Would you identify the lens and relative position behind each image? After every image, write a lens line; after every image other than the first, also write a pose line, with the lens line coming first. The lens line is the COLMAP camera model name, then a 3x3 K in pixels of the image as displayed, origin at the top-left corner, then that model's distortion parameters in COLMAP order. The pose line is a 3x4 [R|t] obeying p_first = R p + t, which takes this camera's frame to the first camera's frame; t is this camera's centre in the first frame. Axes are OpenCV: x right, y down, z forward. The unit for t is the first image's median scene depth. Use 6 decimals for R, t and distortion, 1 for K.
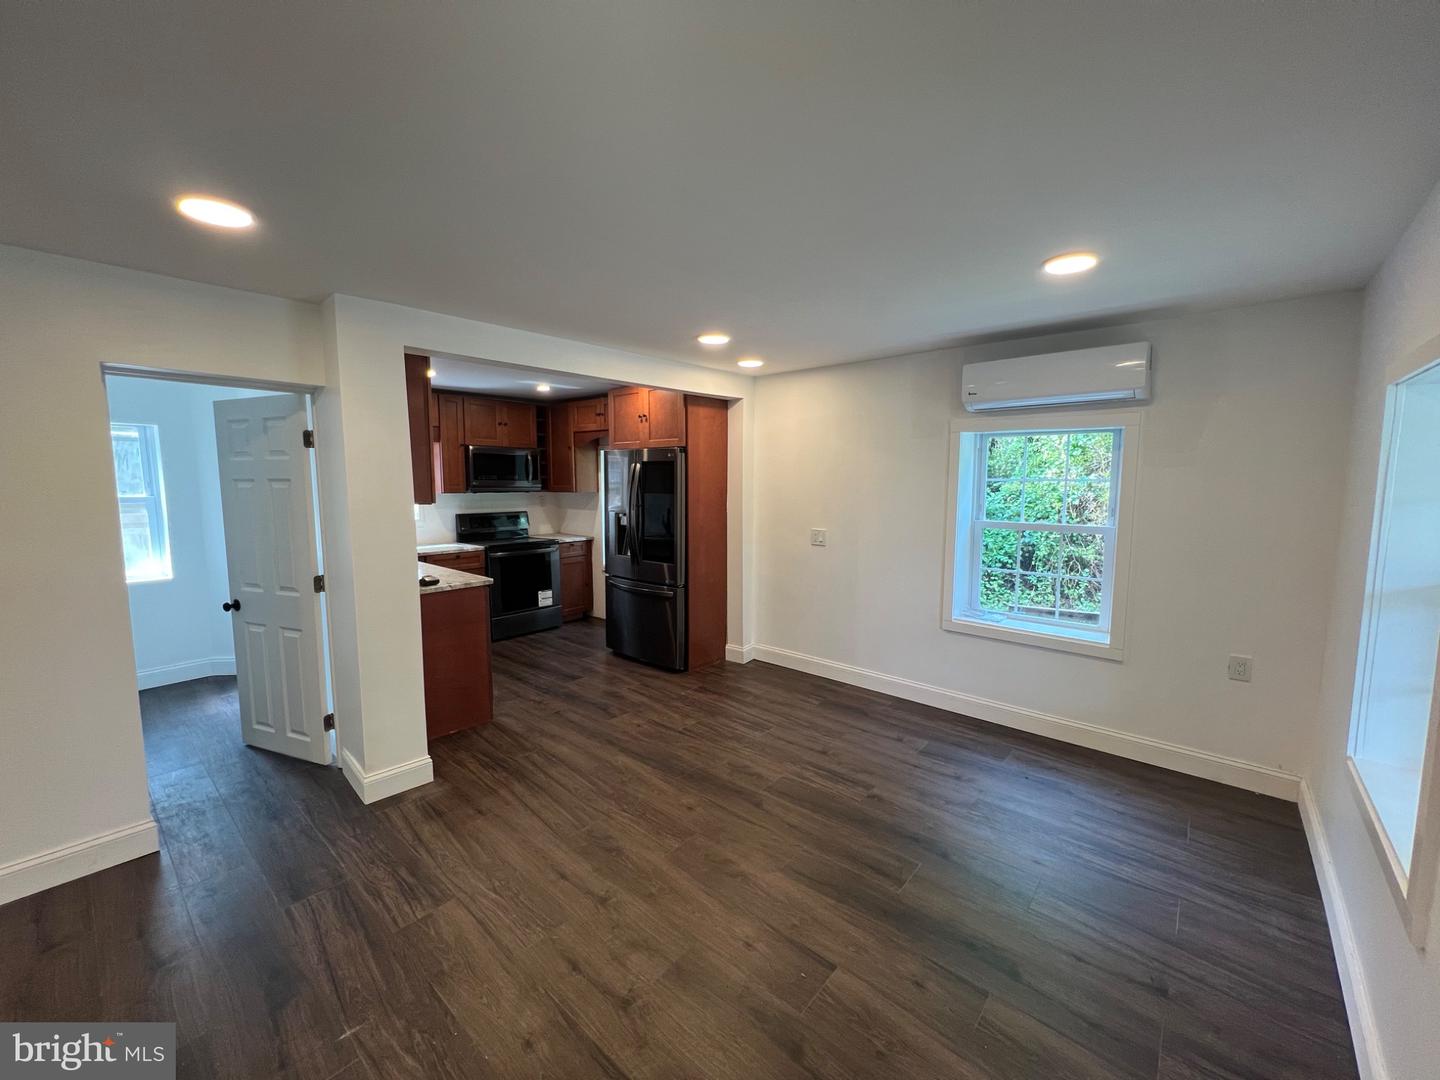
lens RADIAL K [[577.3, 0, 725.4], [0, 577.3, 539.7], [0, 0, 1]] dist [0.000492, 0.000488]
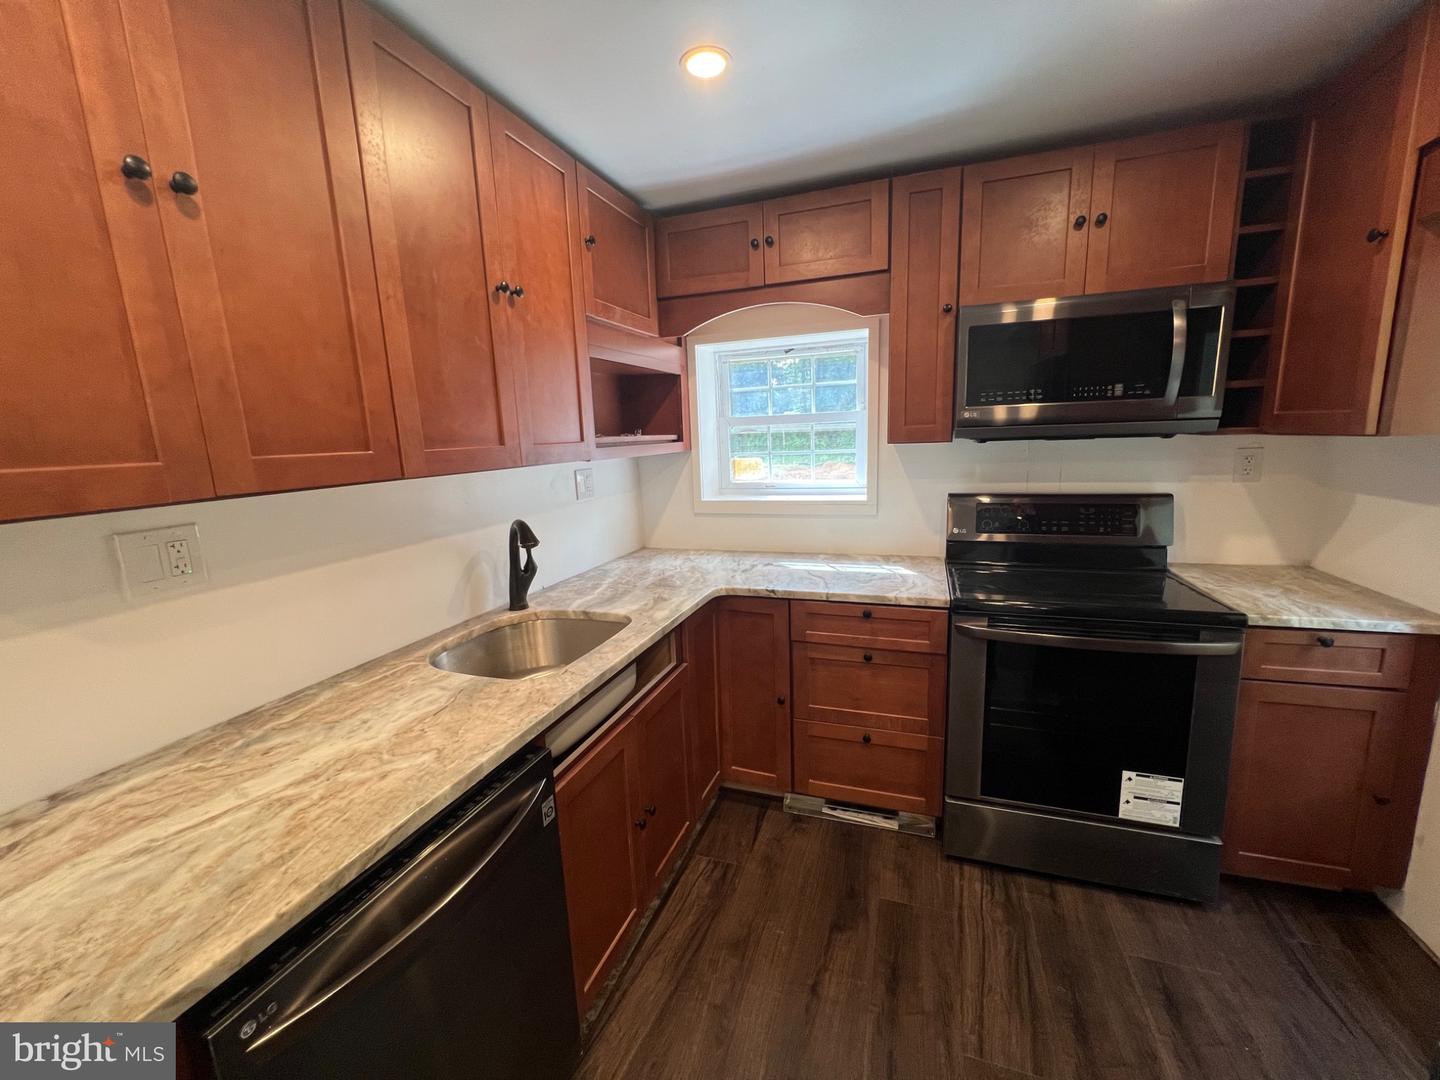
lens RADIAL K [[577.3, 0, 723.2], [0, 577.3, 537.4], [0, 0, 1]] dist [0.000492, 0.000488]
pose [[0.369982, 0.150575, -0.916755, -0.168109], [-0.059581, 0.988593, 0.138329, -0.071175], [0.927126, 0.003442, 0.374733, 0.816083]]
